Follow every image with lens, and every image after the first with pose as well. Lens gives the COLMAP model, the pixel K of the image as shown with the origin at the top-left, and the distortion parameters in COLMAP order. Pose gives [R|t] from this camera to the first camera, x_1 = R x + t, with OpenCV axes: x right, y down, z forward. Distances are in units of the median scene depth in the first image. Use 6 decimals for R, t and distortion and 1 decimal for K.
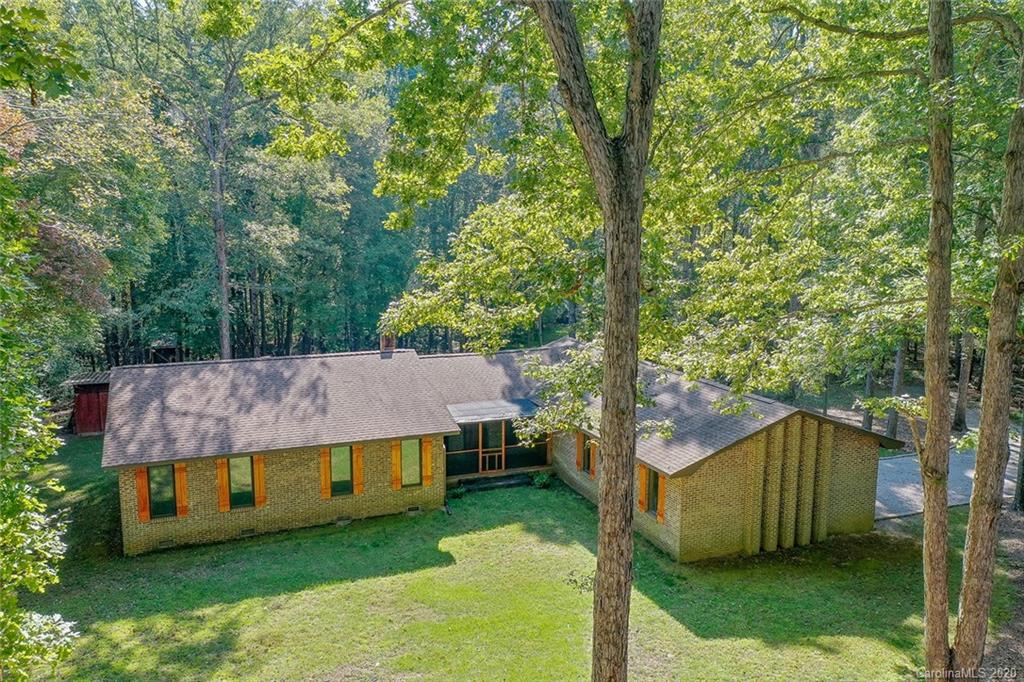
lens RADIAL K [[832.5, 0, 515.0], [0, 832.5, 340.8], [0, 0, 1]] dist [0.008729, 0.002998]
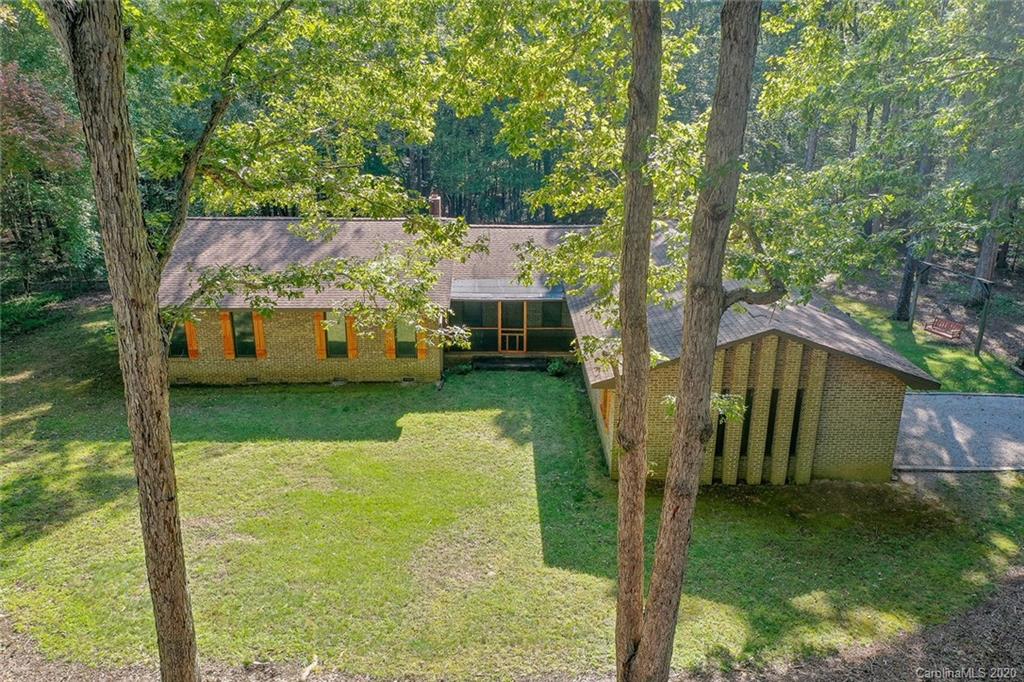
lens RADIAL K [[832.5, 0, 515.0], [0, 832.5, 340.8], [0, 0, 1]] dist [0.008729, 0.002998]
pose [[0.928714, 0.120702, -0.350602, 0.374925], [-0.057887, 0.981138, 0.184439, -0.041091], [0.366251, -0.150996, 0.918183, 0.137786]]
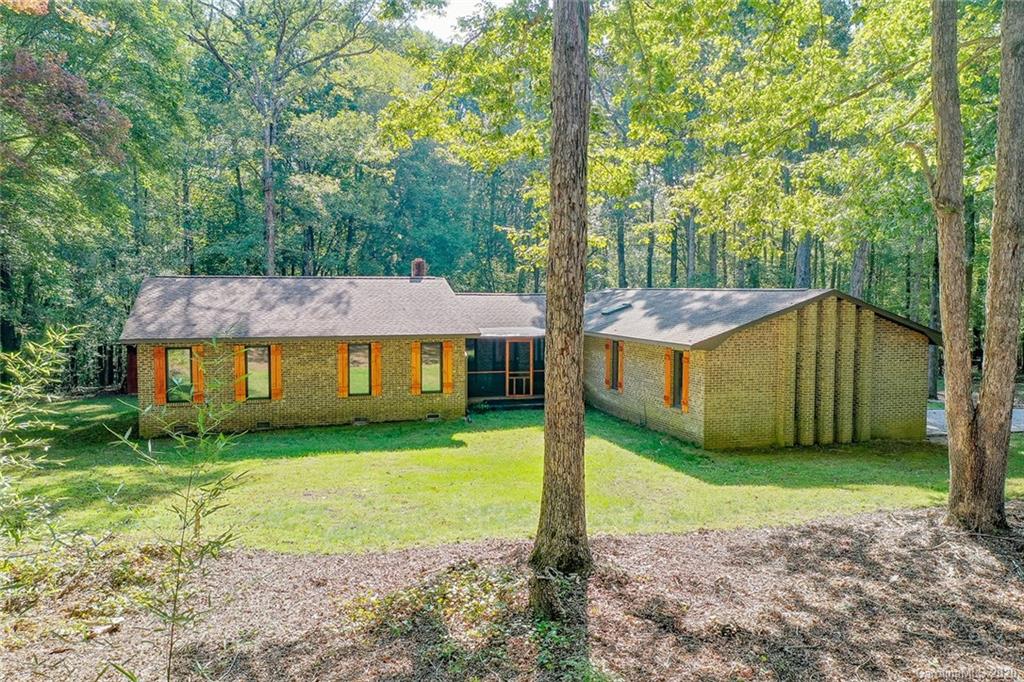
lens RADIAL K [[830.0, 0, 512.0], [0, 830.0, 341.0], [0, 0, 1]] dist [0.002450, 0.005595]
pose [[0.995411, 0.002470, -0.095660, 0.067214], [-0.011431, 0.995578, -0.093240, 0.220060], [0.095006, 0.093906, 0.991038, 0.044390]]
